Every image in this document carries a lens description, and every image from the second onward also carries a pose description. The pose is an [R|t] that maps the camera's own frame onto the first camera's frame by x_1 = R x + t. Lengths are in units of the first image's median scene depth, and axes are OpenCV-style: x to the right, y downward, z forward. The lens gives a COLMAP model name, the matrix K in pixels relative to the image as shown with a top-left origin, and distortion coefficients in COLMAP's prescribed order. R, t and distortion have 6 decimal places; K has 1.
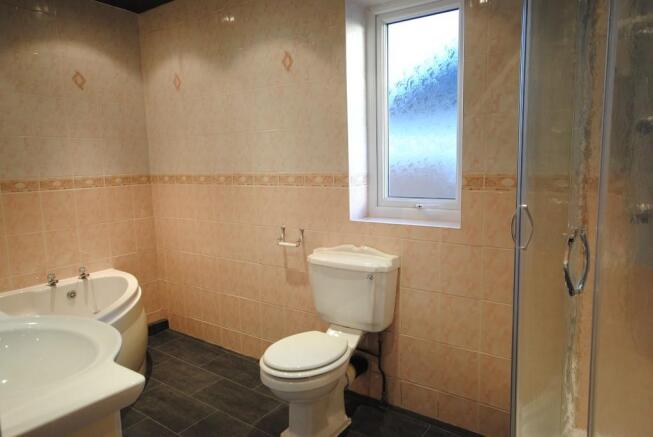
lens RADIAL K [[449.7, 0, 327.0], [0, 449.7, 207.1], [0, 0, 1]] dist [0.007192, 0.001006]
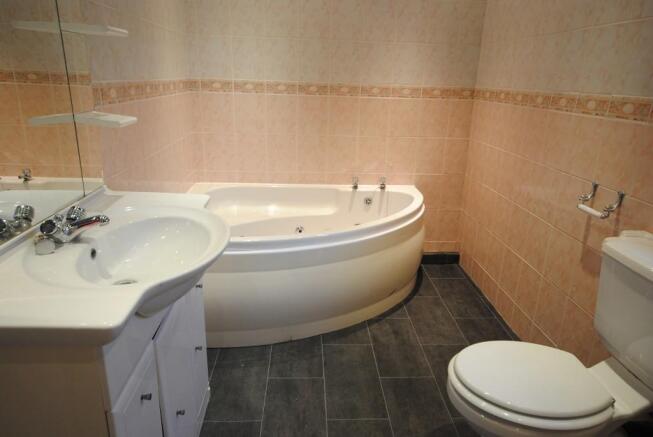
lens RADIAL K [[449.7, 0, 327.0], [0, 449.7, 207.1], [0, 0, 1]] dist [0.007192, 0.001006]
pose [[0.626376, 0.263183, -0.733749, 0.140267], [-0.125470, 0.963048, 0.238319, -0.028064], [0.769357, -0.057214, 0.636252, 0.267122]]
